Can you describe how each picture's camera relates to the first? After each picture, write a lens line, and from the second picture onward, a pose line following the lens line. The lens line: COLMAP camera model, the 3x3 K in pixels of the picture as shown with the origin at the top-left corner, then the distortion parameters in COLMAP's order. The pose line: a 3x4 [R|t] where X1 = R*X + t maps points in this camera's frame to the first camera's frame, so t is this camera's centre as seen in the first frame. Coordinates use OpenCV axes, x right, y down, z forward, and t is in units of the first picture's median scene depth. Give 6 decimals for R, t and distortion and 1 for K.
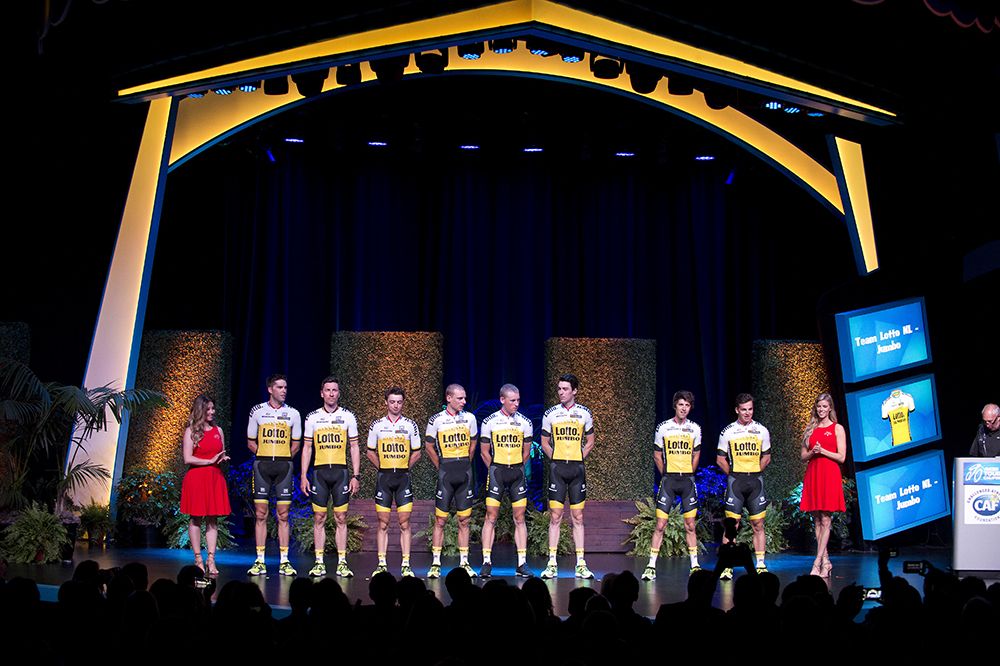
lens RADIAL K [[2055.5, 0, 500.0], [0, 2055.5, 333.0], [0, 0, 1]] dist [-0.328725, -0.366981]
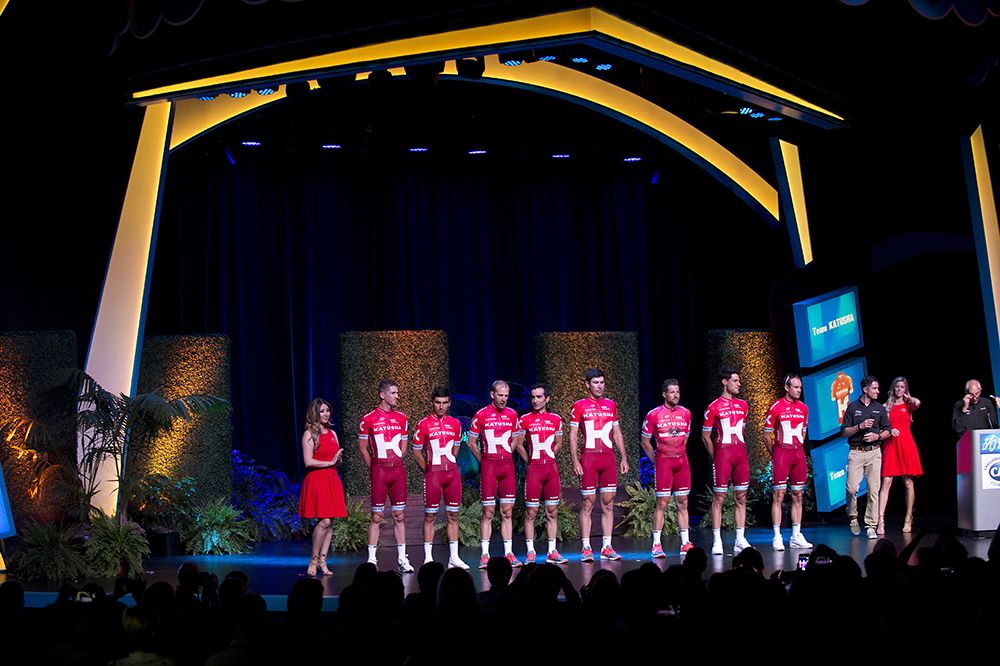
lens RADIAL K [[2055.5, 0, 500.0], [0, 2055.5, 333.0], [0, 0, 1]] dist [-0.328725, -0.366981]
pose [[0.960127, -0.026068, 0.278347, -0.289678], [0.025644, 0.999658, 0.005162, -0.003526], [-0.278386, 0.002182, 0.960467, 0.004947]]
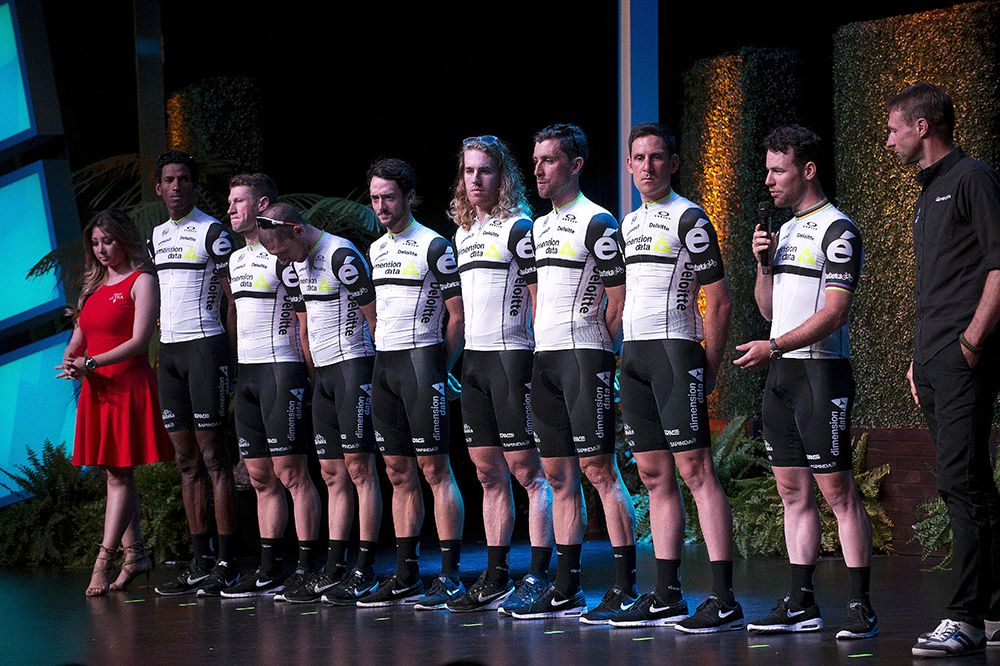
lens RADIAL K [[3892.0, 0, 500.0], [0, 3892.0, 333.0], [0, 0, 1]] dist [0.947271, 0.278244]
pose [[0.482354, -0.026407, -0.875578, 0.587619], [0.072300, 0.997335, 0.009751, 0.048821], [0.872988, -0.068008, 0.482978, 0.549893]]
